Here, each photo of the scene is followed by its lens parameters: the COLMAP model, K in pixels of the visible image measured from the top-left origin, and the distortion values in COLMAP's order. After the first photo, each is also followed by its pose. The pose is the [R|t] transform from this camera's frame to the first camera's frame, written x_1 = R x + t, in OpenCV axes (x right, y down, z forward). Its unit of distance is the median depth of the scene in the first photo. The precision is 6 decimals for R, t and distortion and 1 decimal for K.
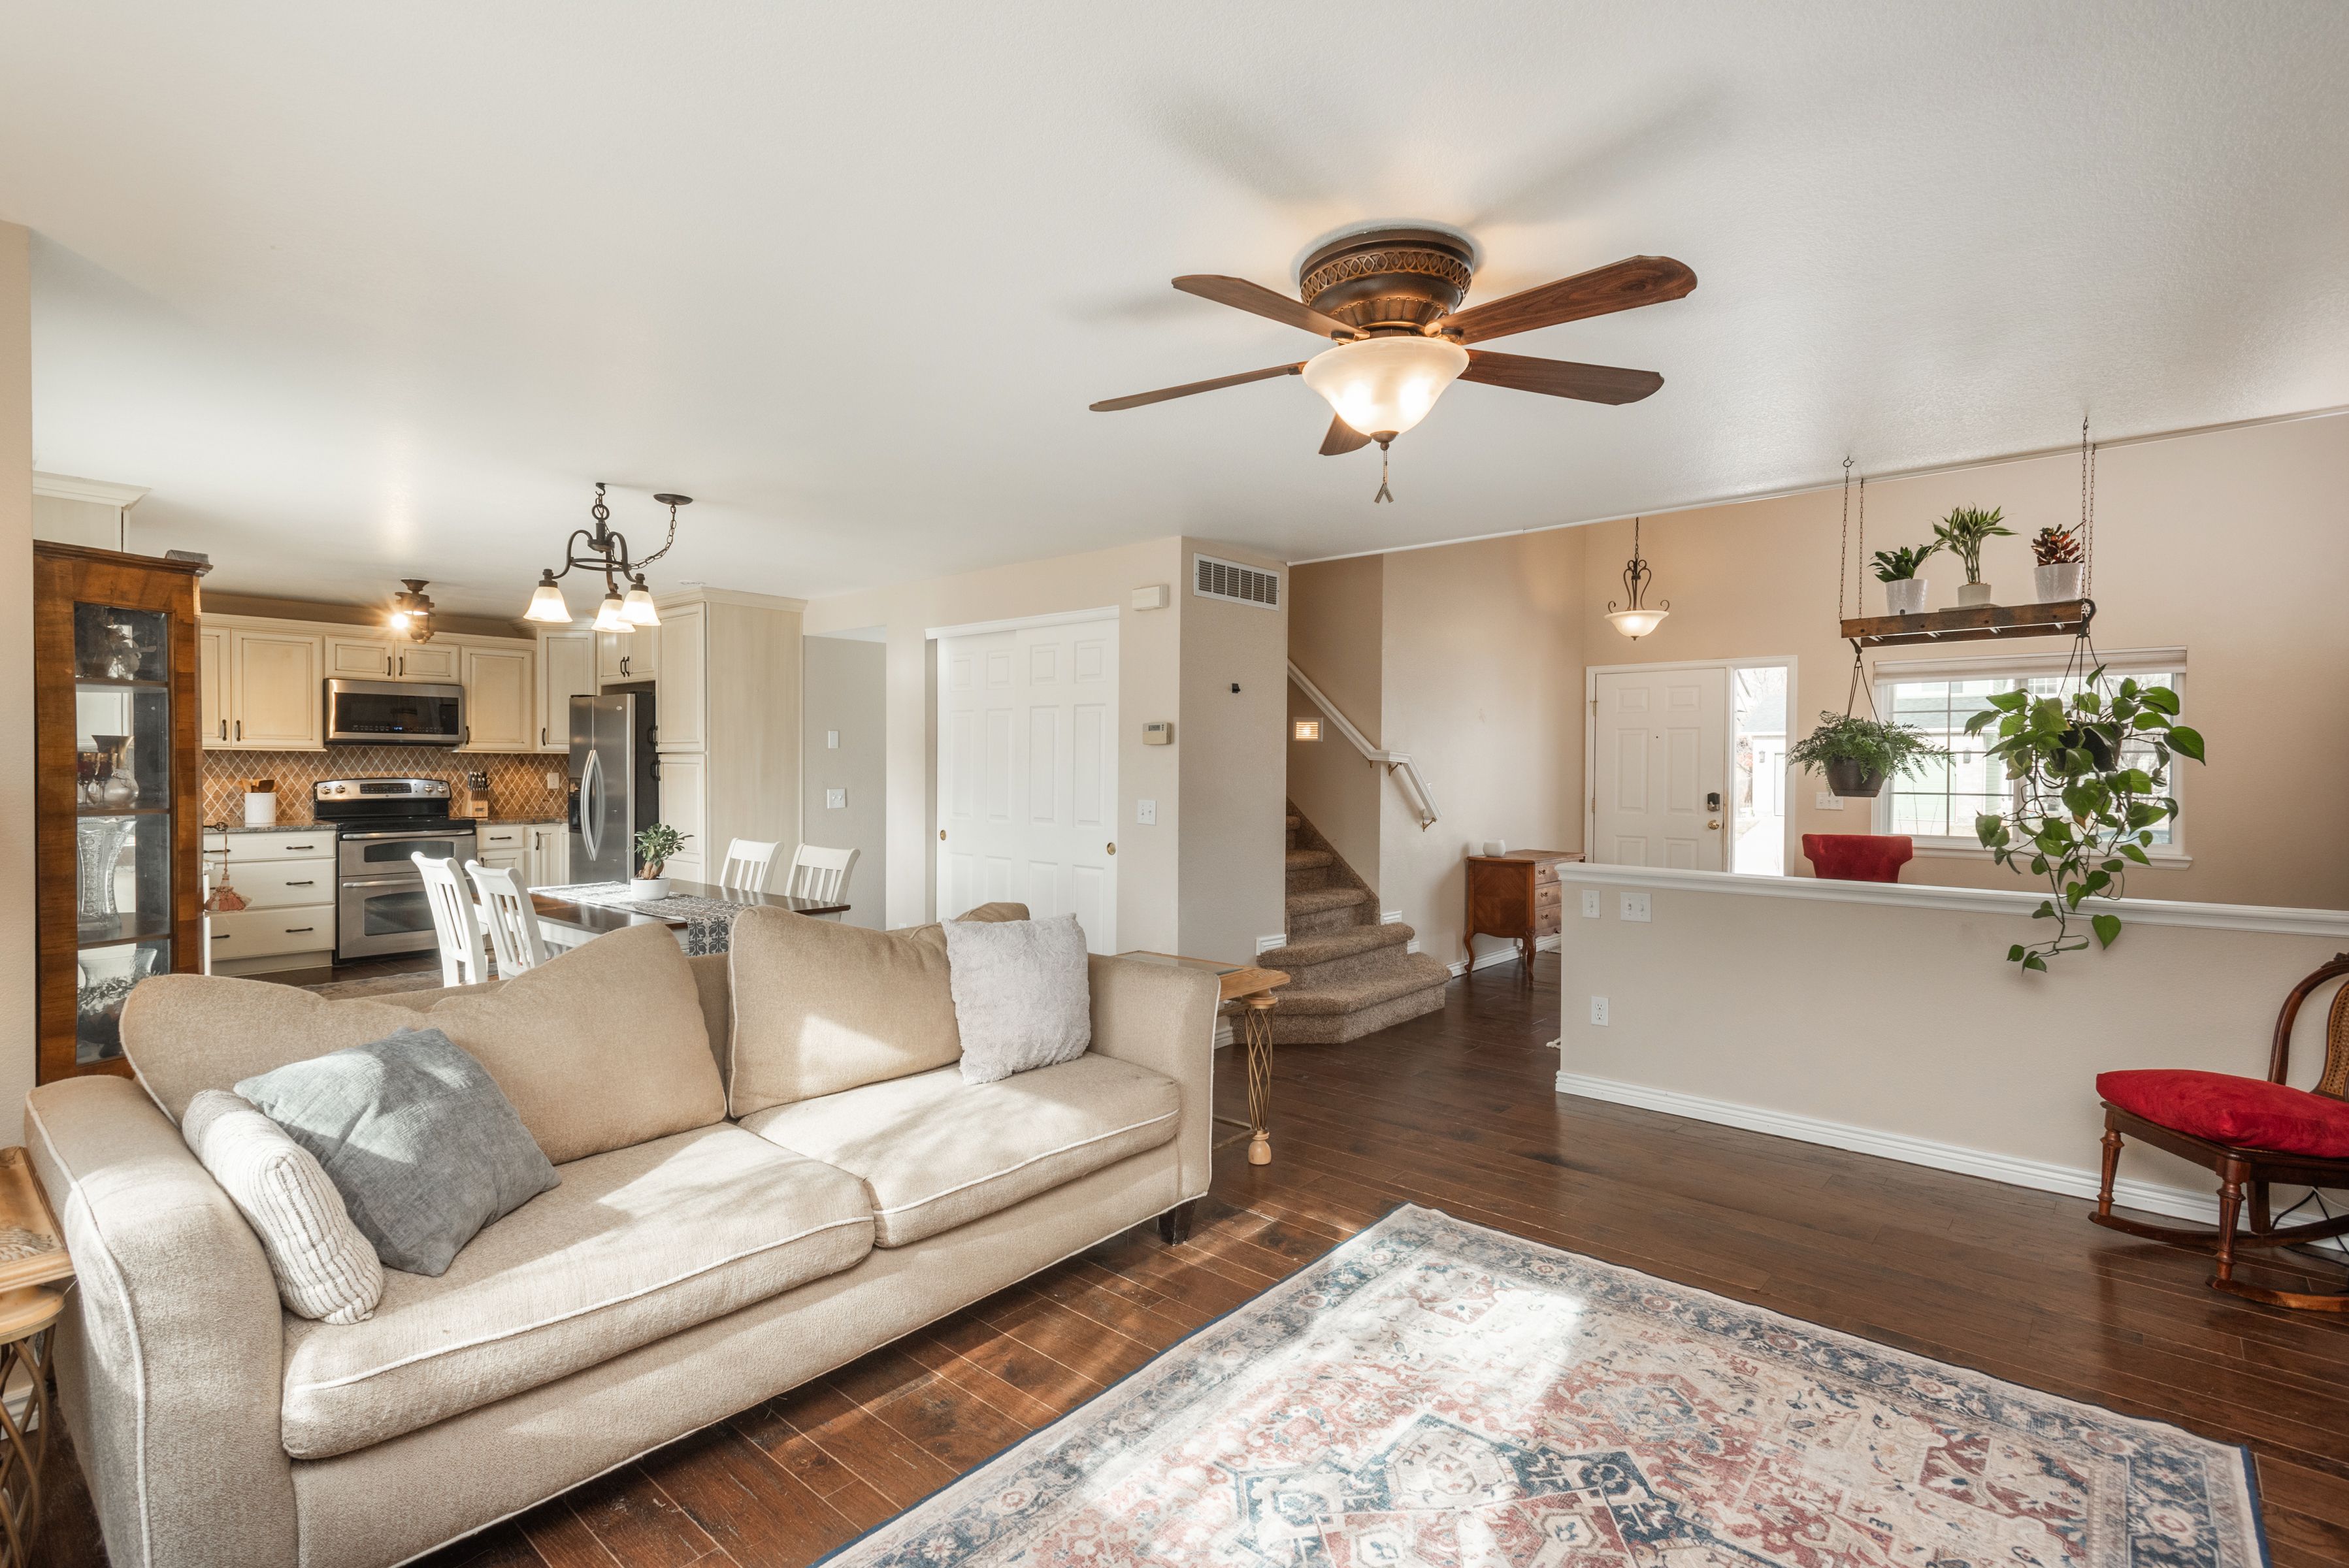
lens RADIAL K [[1084.7, 0, 1189.0], [0, 1084.7, 783.7], [0, 0, 1]] dist [0.016850, -0.008681]
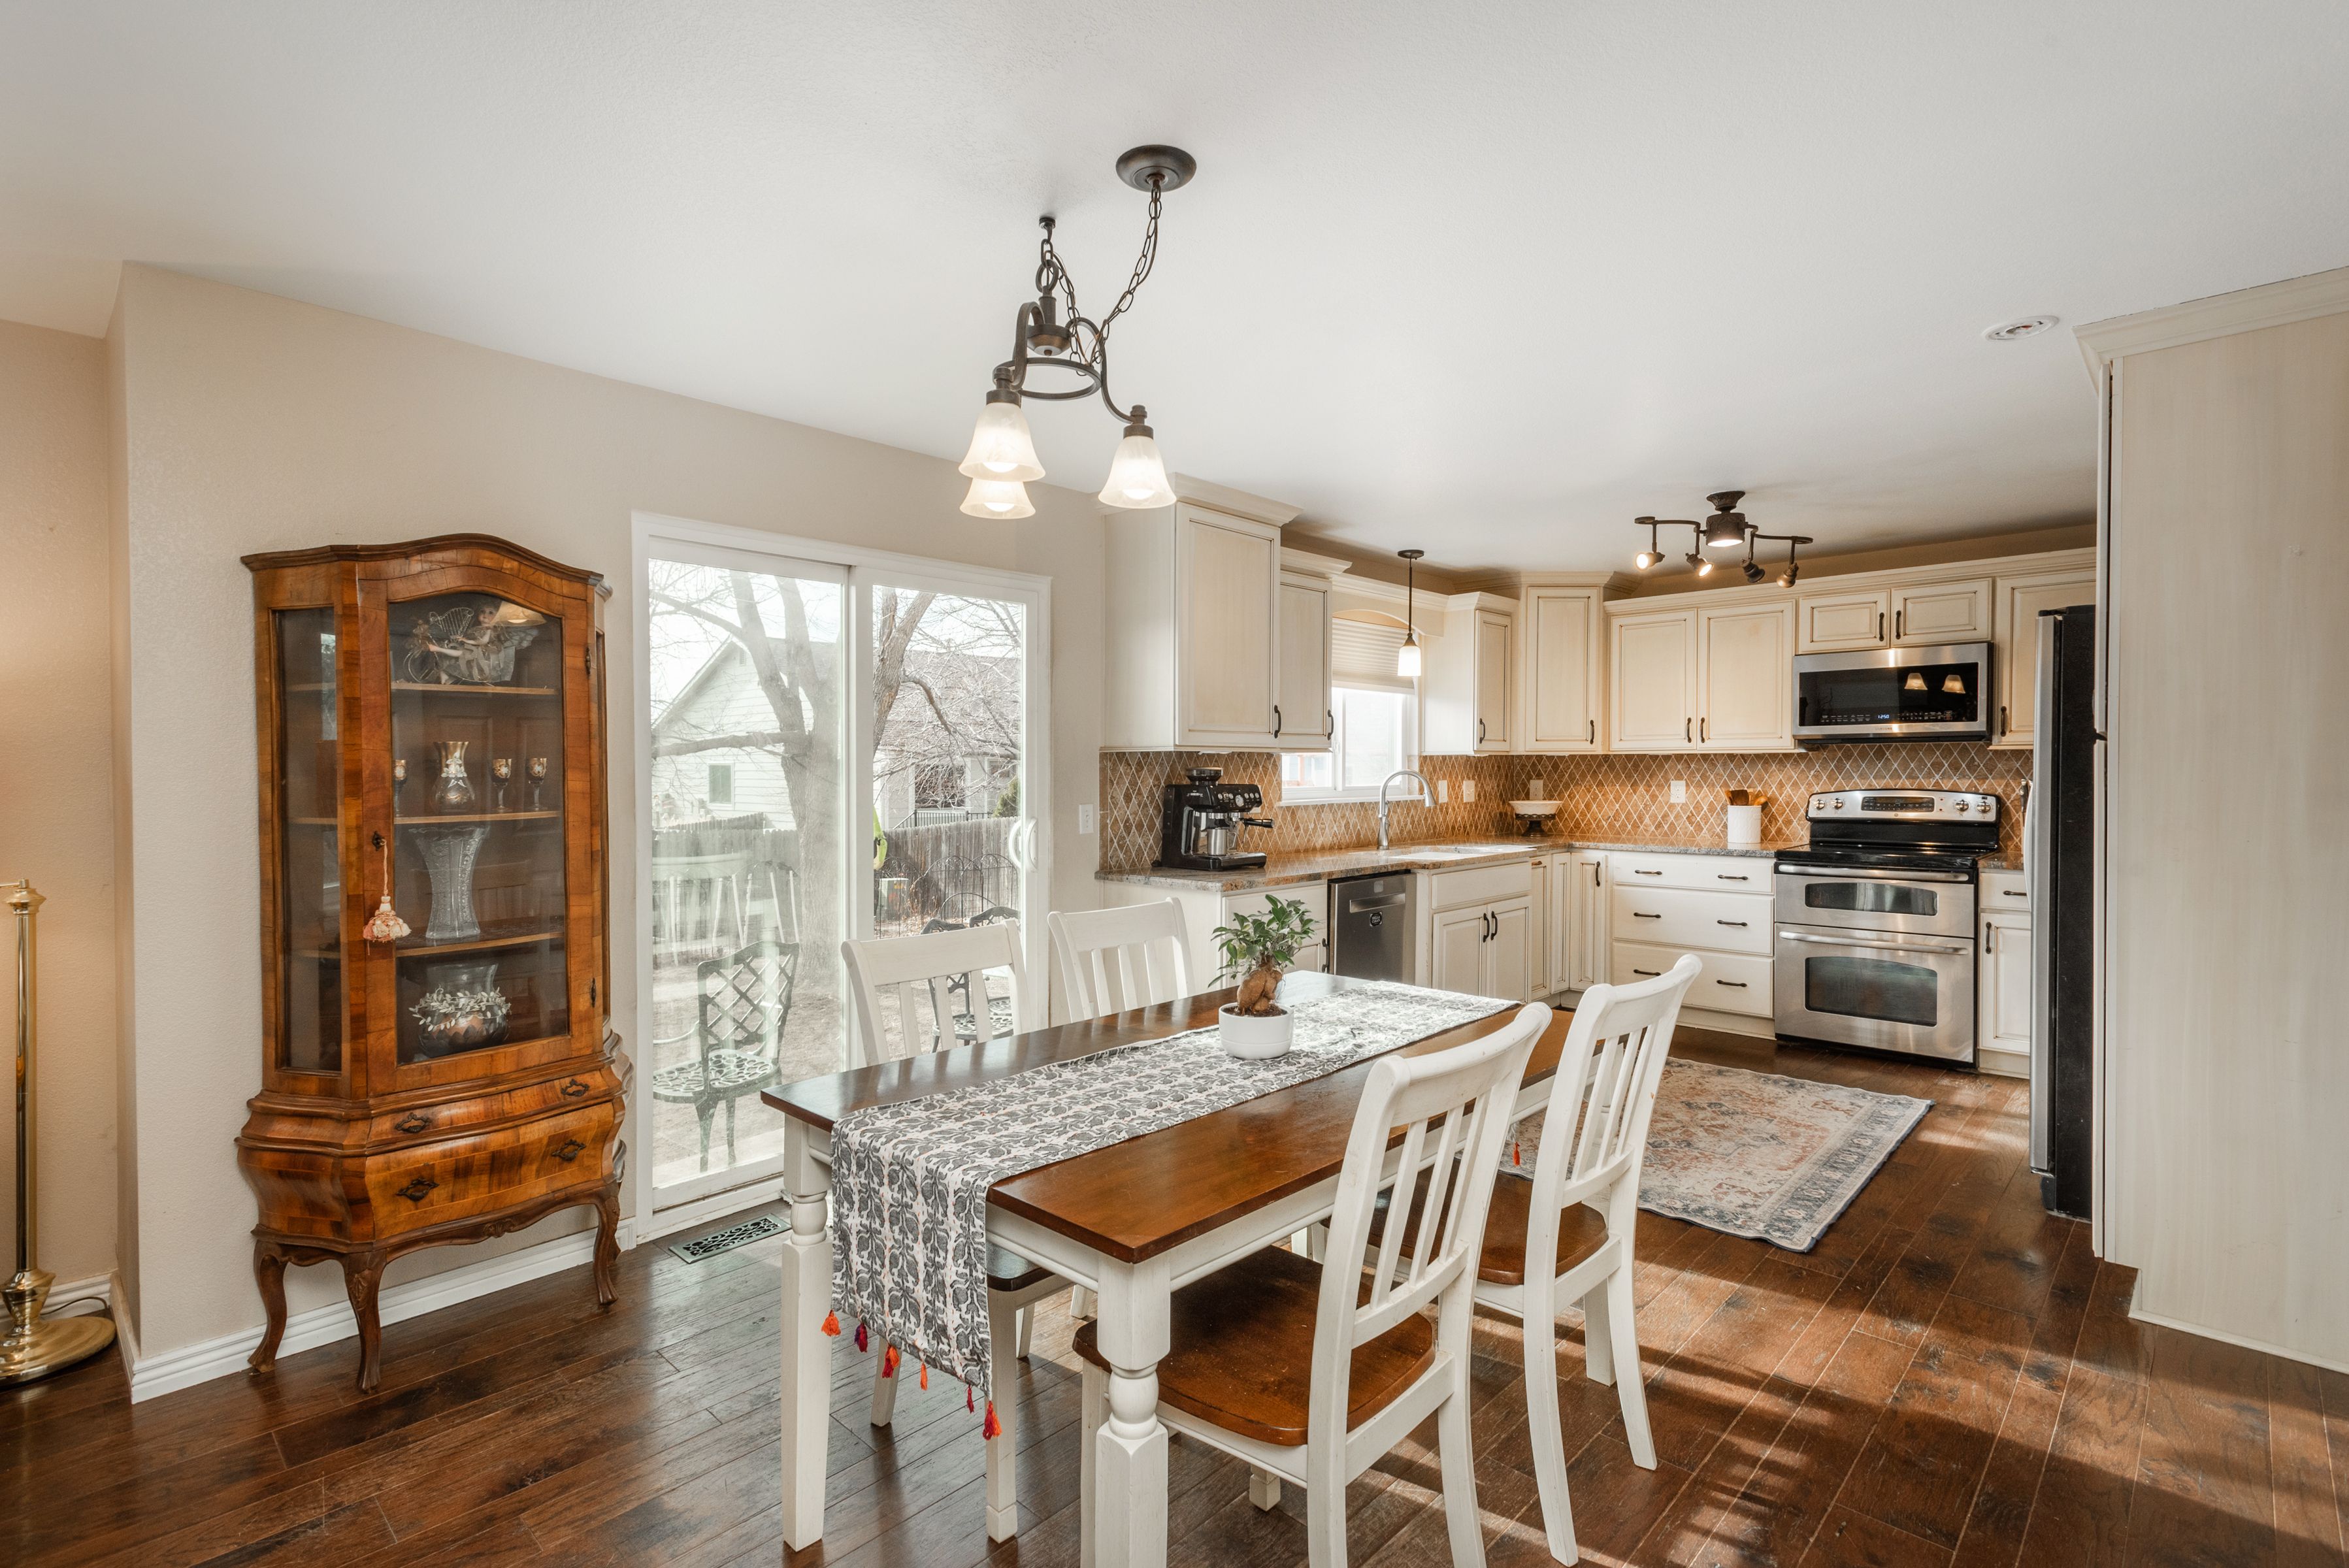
lens RADIAL K [[1089.5, 0, 1162.3], [0, 1089.5, 783.4], [0, 0, 1]] dist [0.015763, 0.000255]
pose [[-0.056075, 0.005659, -0.998411, -0.014429], [-0.013486, 0.999888, 0.006424, -0.007177], [0.998335, 0.013825, -0.055992, 0.584236]]
